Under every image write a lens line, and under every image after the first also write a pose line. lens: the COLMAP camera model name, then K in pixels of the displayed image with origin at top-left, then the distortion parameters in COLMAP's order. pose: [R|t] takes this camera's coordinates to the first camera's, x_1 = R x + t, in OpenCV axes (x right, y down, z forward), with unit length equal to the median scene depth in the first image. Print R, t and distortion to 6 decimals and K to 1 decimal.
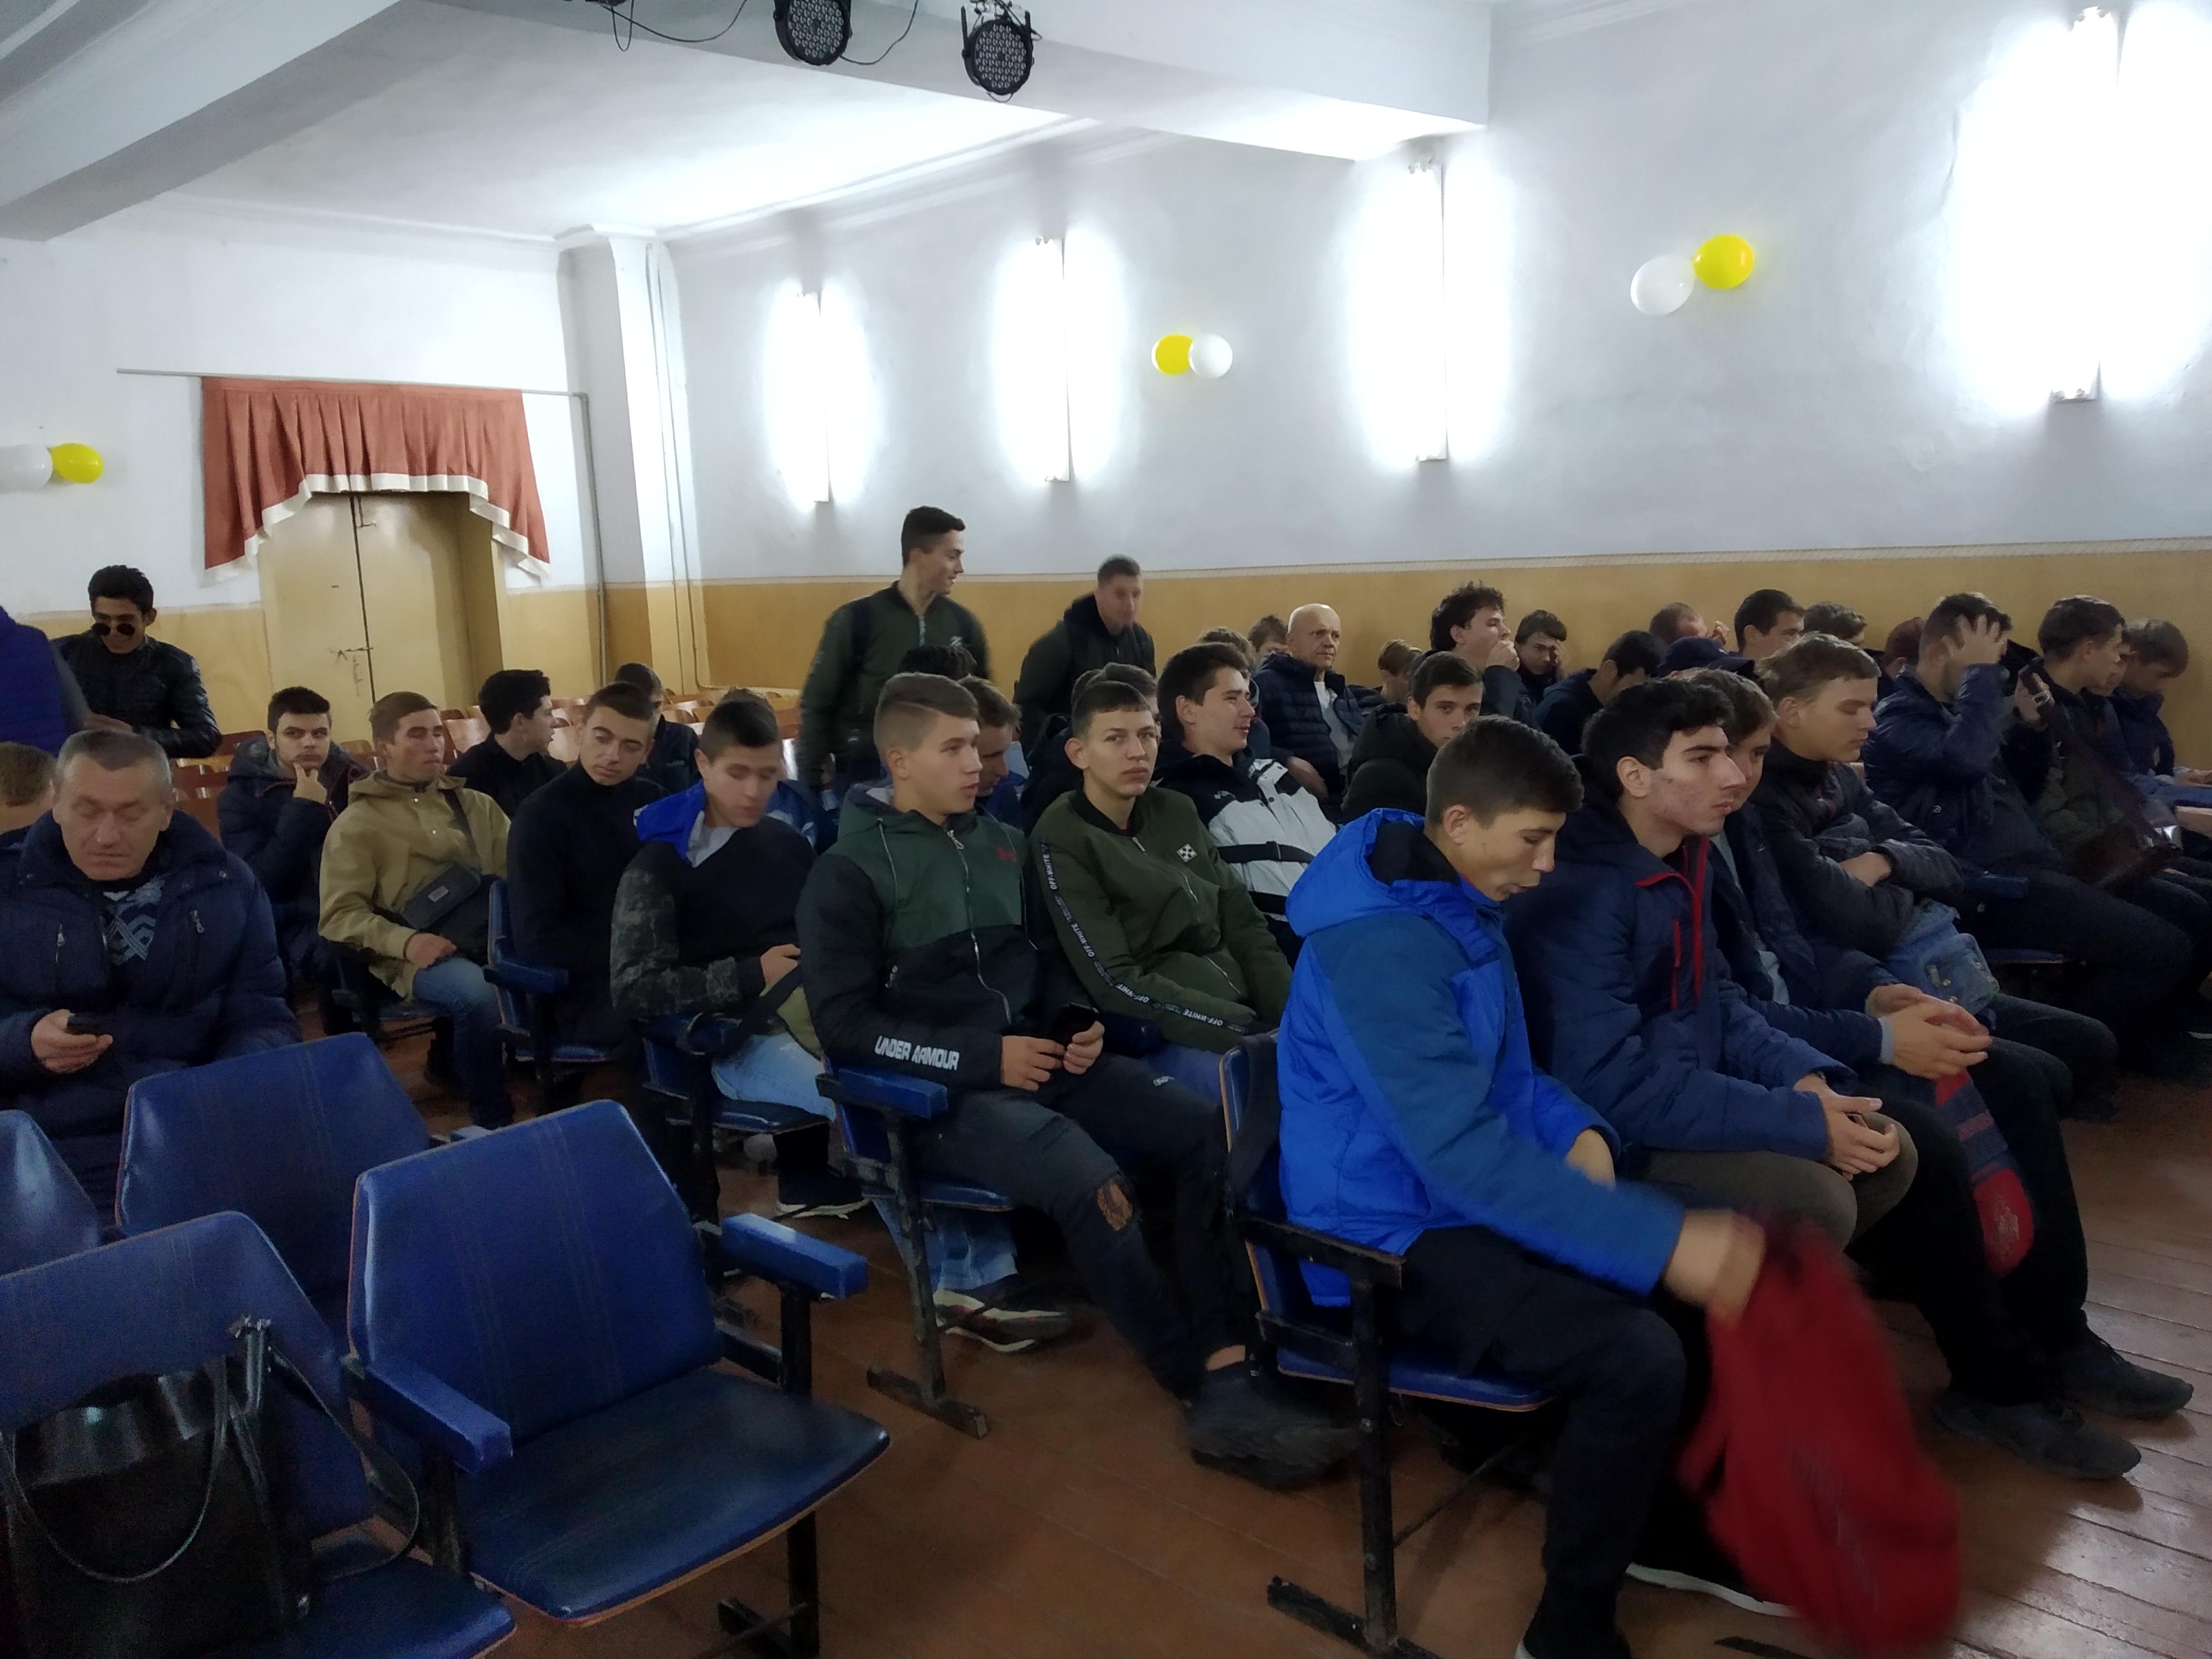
lens RADIAL K [[1757.0, 0, 1106.0], [0, 1757.0, 829.5], [0, 0, 1]] dist [0.048889, -0.100124]
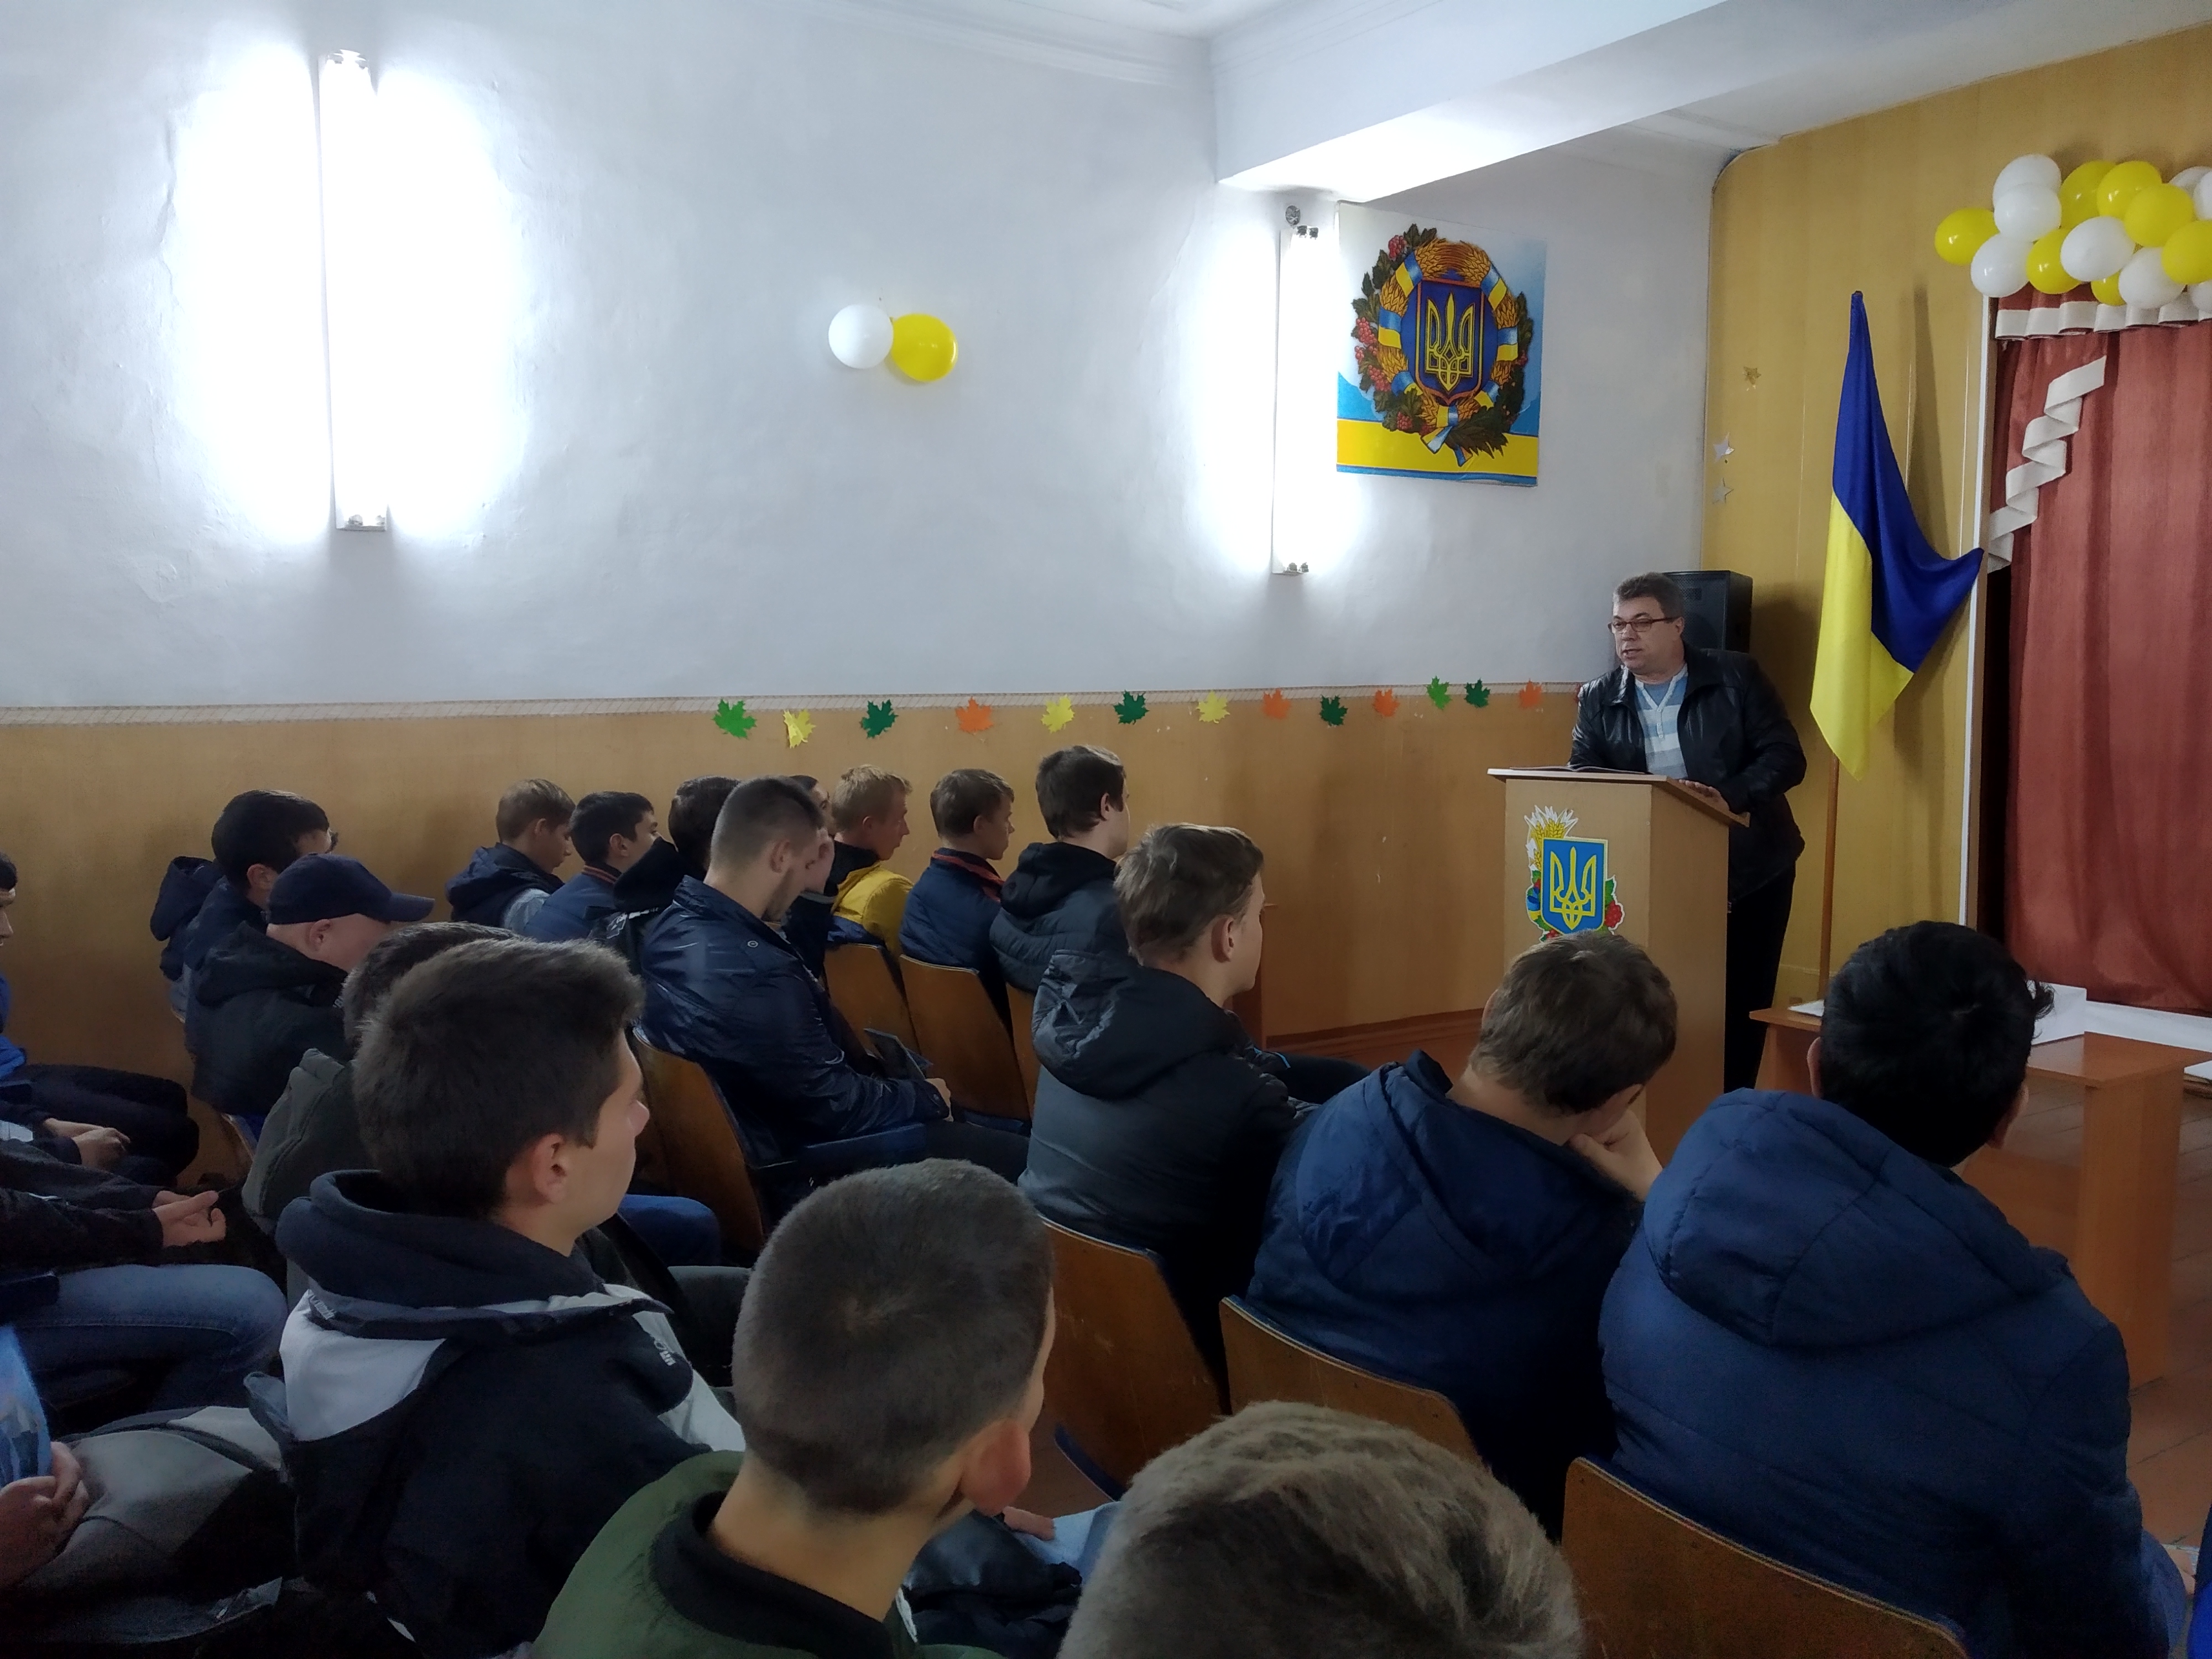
lens RADIAL K [[1711.5, 0, 1107.4], [0, 1711.5, 853.4], [0, 0, 1]] dist [0.044324, -0.079980]
pose [[0.241500, -0.066332, 0.968131, -0.115019], [0.143578, 0.989123, 0.031955, -0.061258], [-0.959720, 0.131285, 0.248397, 0.417663]]
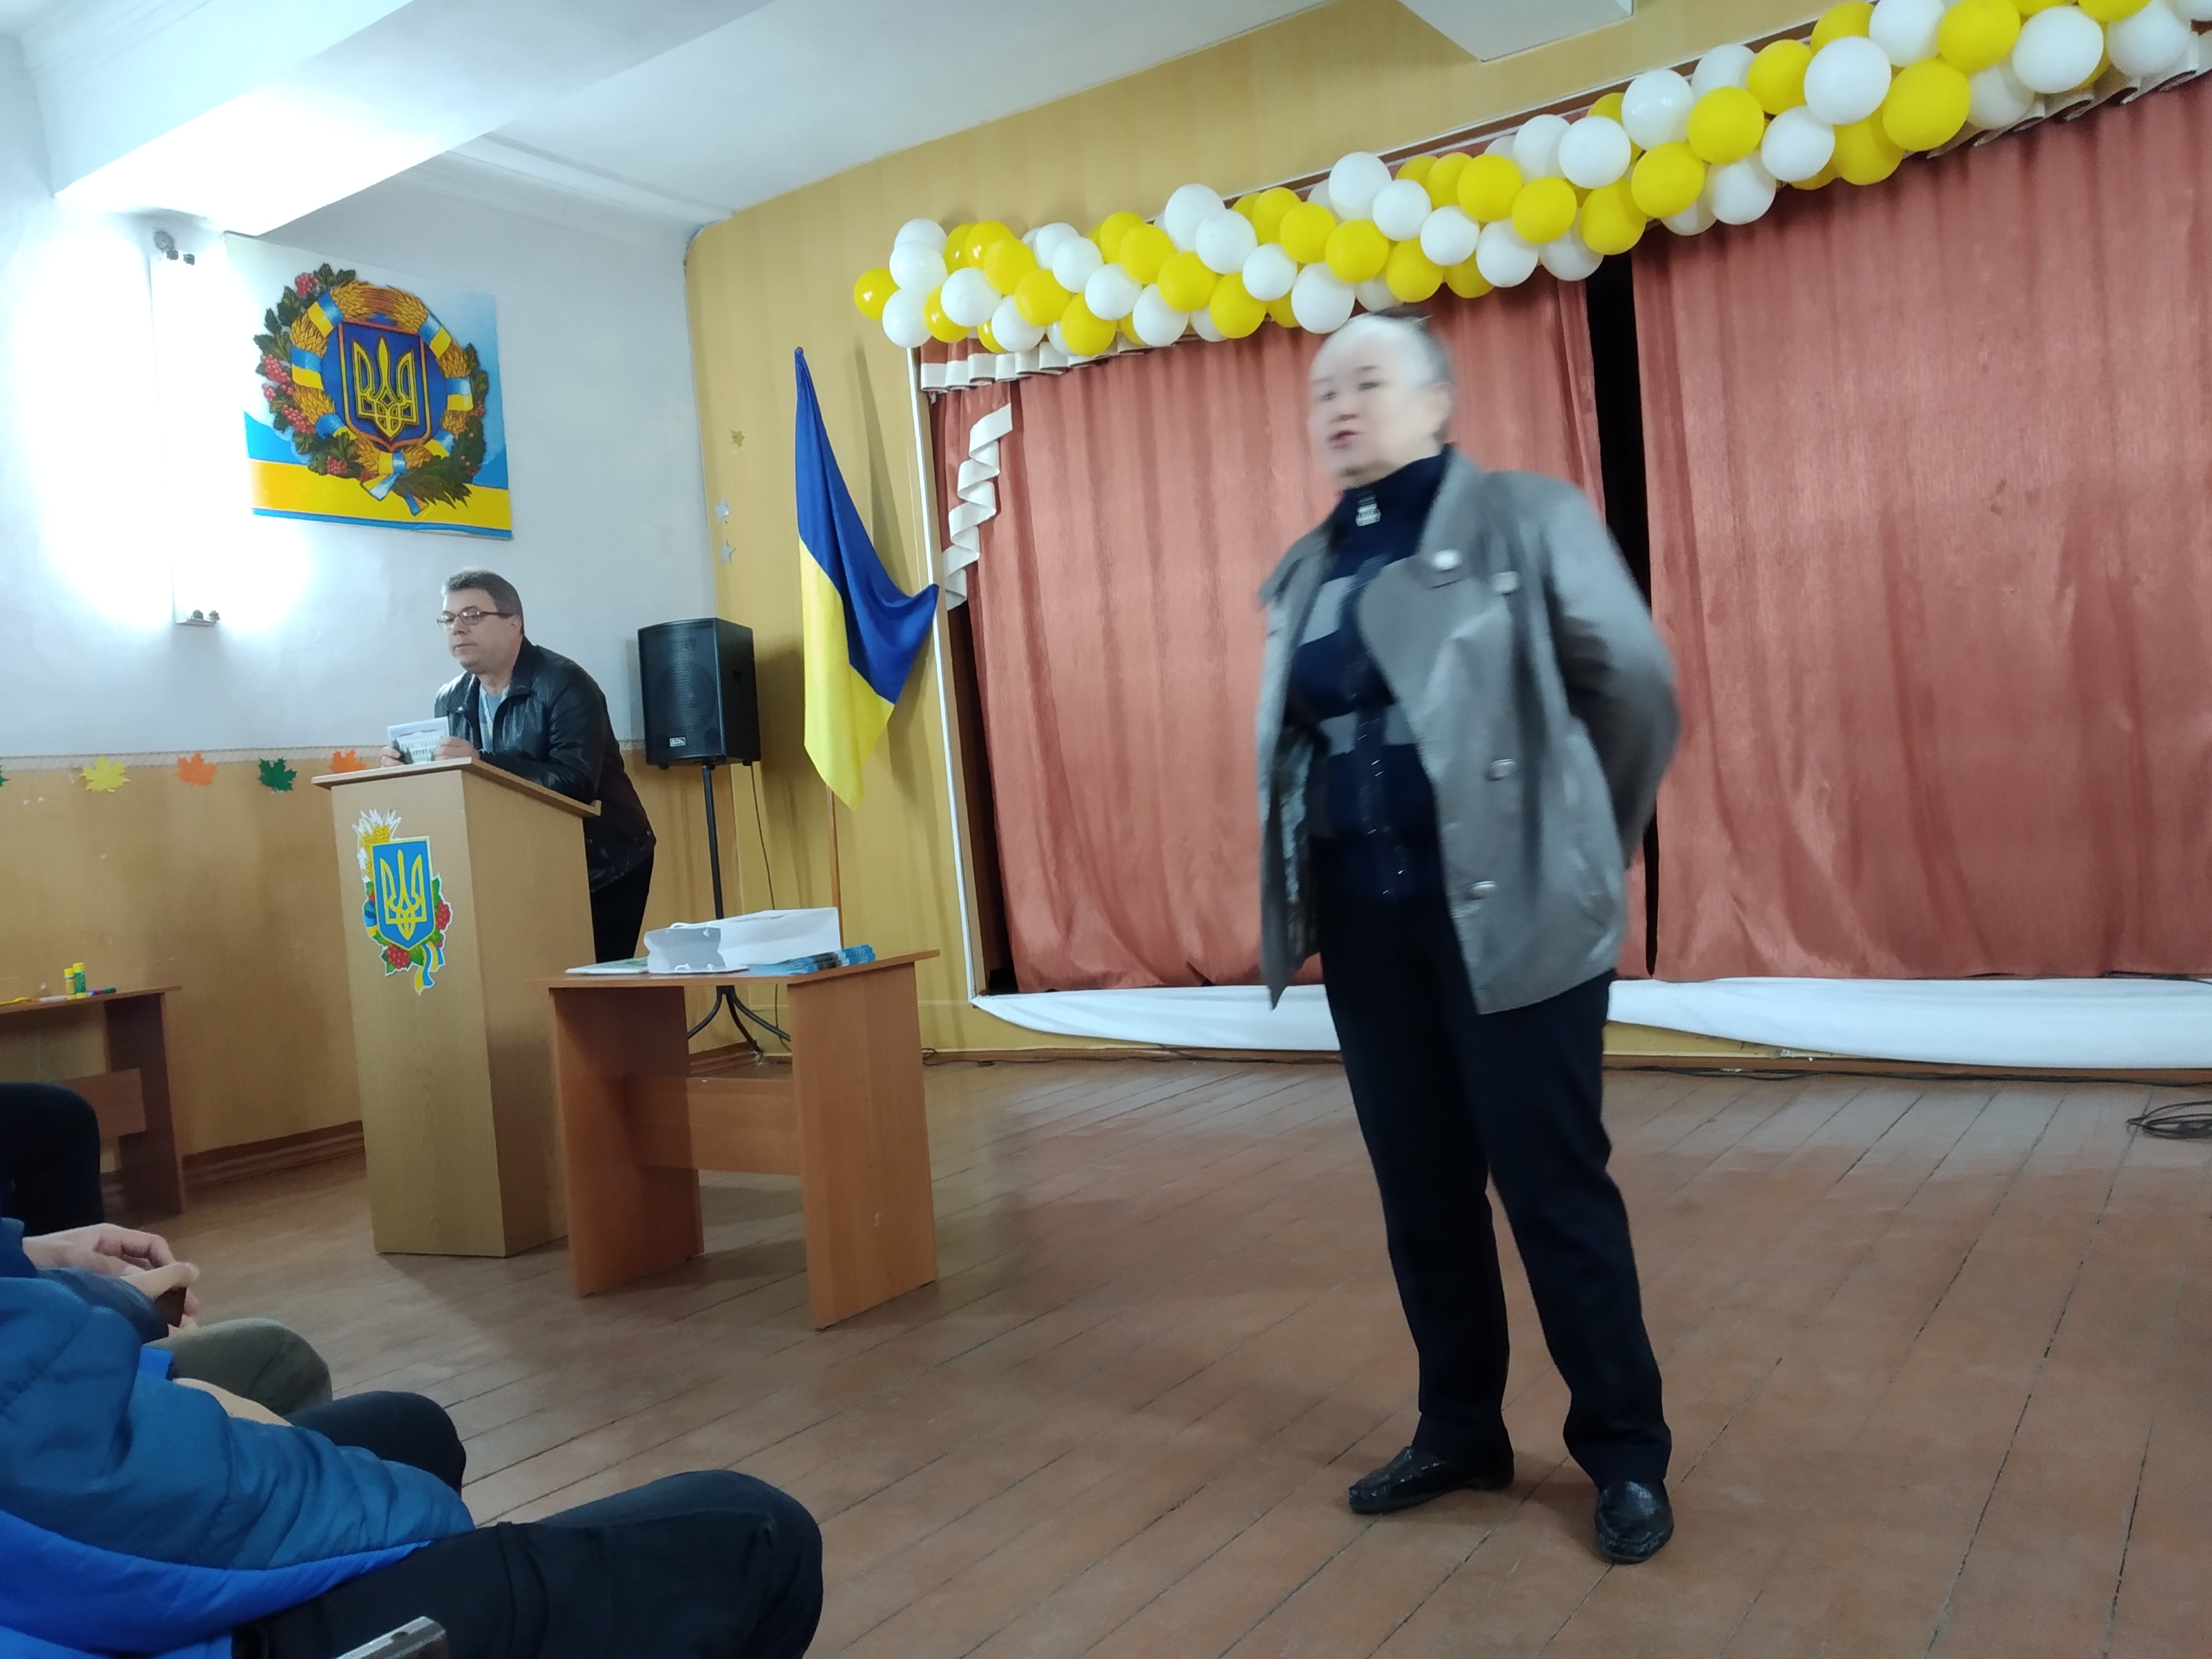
lens RADIAL K [[1722.0, 0, 1099.4], [0, 1722.0, 821.5], [0, 0, 1]] dist [0.057884, -0.097637]
pose [[-0.141778, 0.041432, 0.989031, -0.078821], [0.239281, 0.970930, -0.006372, 0.032964], [-0.960543, 0.235752, -0.147571, 0.265189]]
